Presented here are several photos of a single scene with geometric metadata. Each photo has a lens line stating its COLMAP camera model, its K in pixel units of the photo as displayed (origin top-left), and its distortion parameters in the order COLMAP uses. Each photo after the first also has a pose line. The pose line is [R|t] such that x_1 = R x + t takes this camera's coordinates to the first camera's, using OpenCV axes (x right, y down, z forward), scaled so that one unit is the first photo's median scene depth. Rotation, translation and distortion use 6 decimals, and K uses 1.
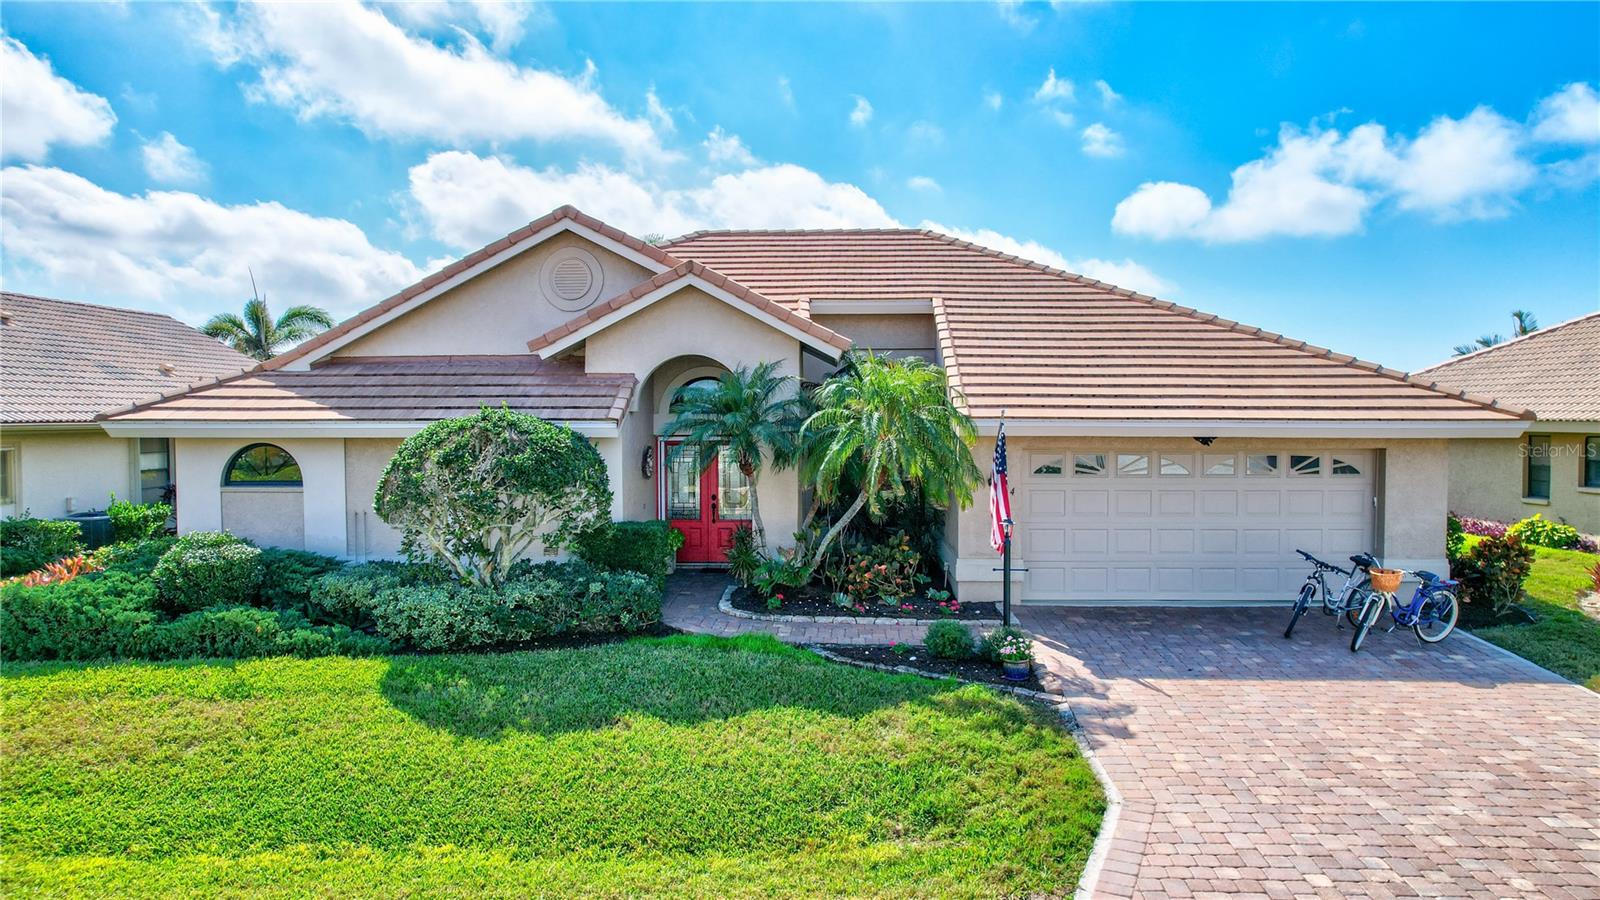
lens RADIAL K [[1032.0, 0, 806.8], [0, 1032.0, 451.5], [0, 0, 1]] dist [-0.081869, 0.087472]
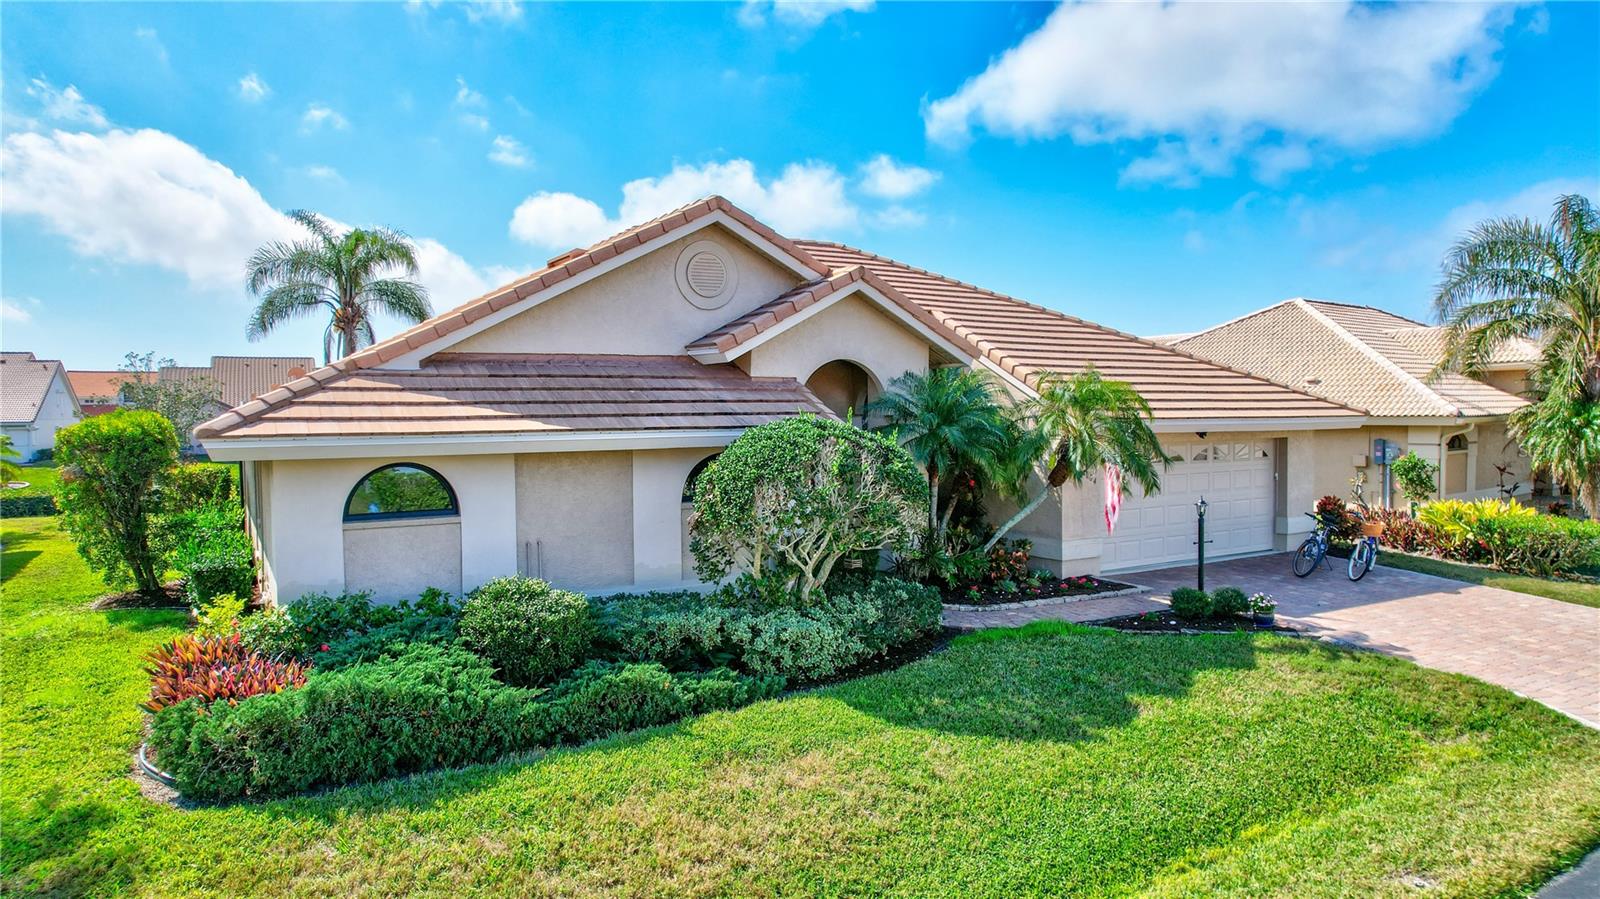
lens RADIAL K [[995.8, 0, 796.0], [0, 995.8, 466.8], [0, 0, 1]] dist [-0.026355, 0.001779]
pose [[0.842285, -0.037821, 0.537705, -0.722518], [0.030470, 0.999281, 0.022557, -0.013945], [-0.538171, -0.002615, 0.842832, 0.217423]]
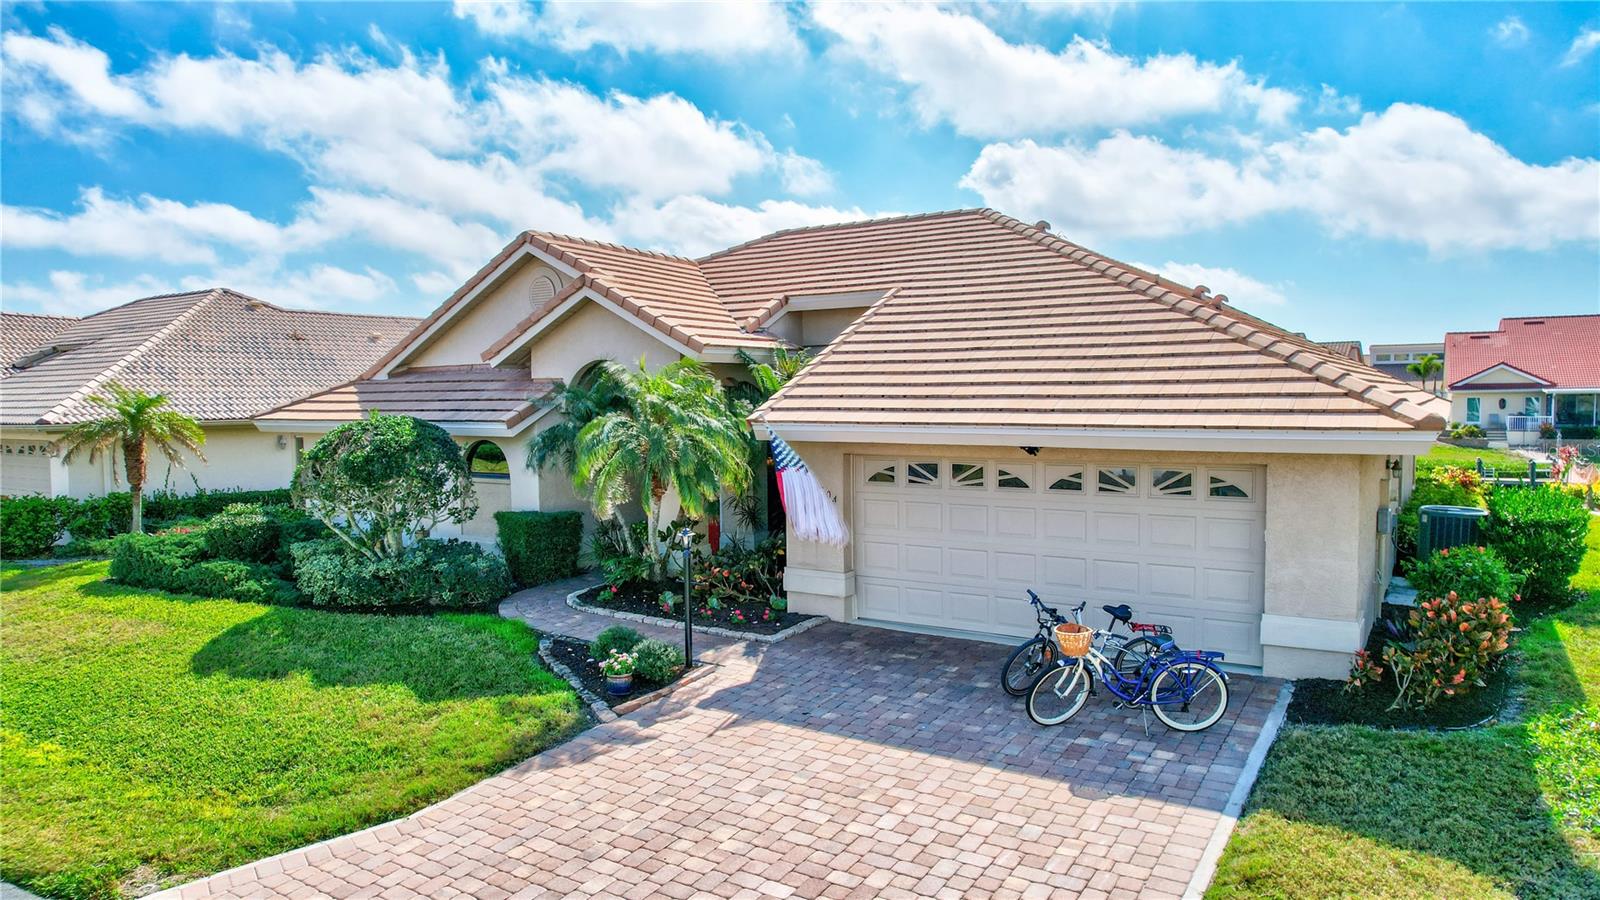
lens RADIAL K [[1016.6, 0, 801.4], [0, 1016.6, 430.1], [0, 0, 1]] dist [-0.027542, 0.001228]
pose [[0.859235, 0.009704, -0.511489, 0.654896], [-0.011138, 0.999938, 0.000261, -0.024421], [0.511460, 0.005472, 0.859290, 0.197096]]
